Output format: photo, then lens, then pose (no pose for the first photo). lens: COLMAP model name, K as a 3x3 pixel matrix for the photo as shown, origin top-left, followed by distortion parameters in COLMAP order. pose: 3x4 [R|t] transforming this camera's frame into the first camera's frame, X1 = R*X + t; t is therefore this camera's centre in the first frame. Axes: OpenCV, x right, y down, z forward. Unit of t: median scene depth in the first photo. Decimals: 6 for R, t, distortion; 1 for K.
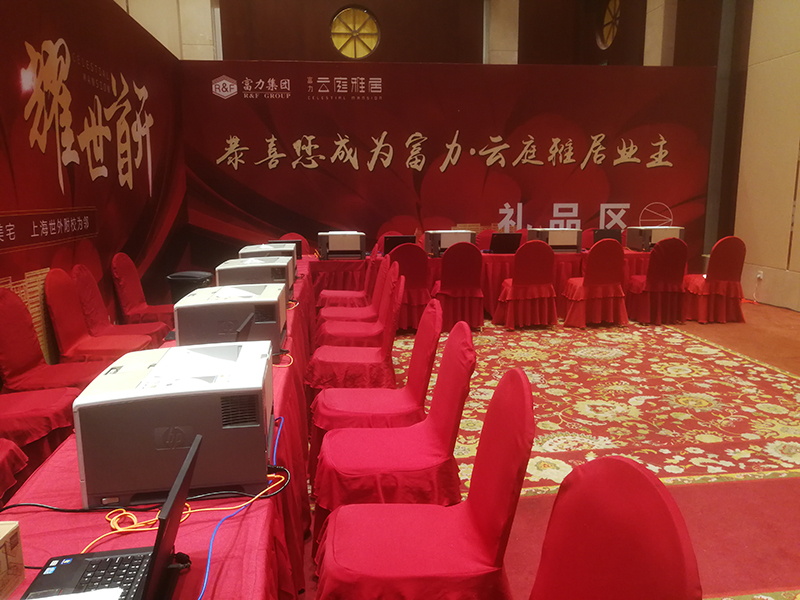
lens RADIAL K [[646.5, 0, 400.0], [0, 646.5, 300.0], [0, 0, 1]] dist [-0.020943, 0.060735]
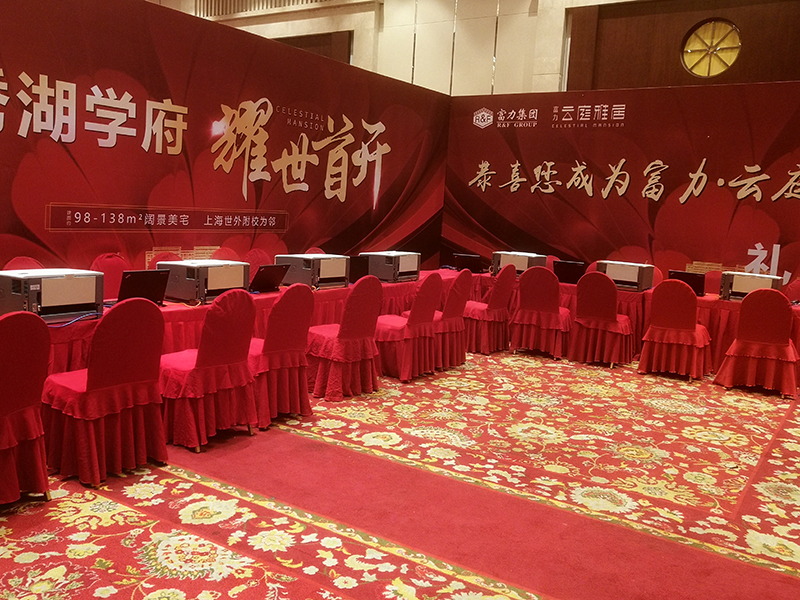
lens RADIAL K [[715.3, 0, 400.0], [0, 715.3, 300.0], [0, 0, 1]] dist [-0.002700, 0.016945]
pose [[0.761093, 0.136893, -0.634033, 0.455003], [-0.168332, 0.985672, 0.010749, -0.007589], [0.626420, 0.098547, 0.773231, -0.019782]]
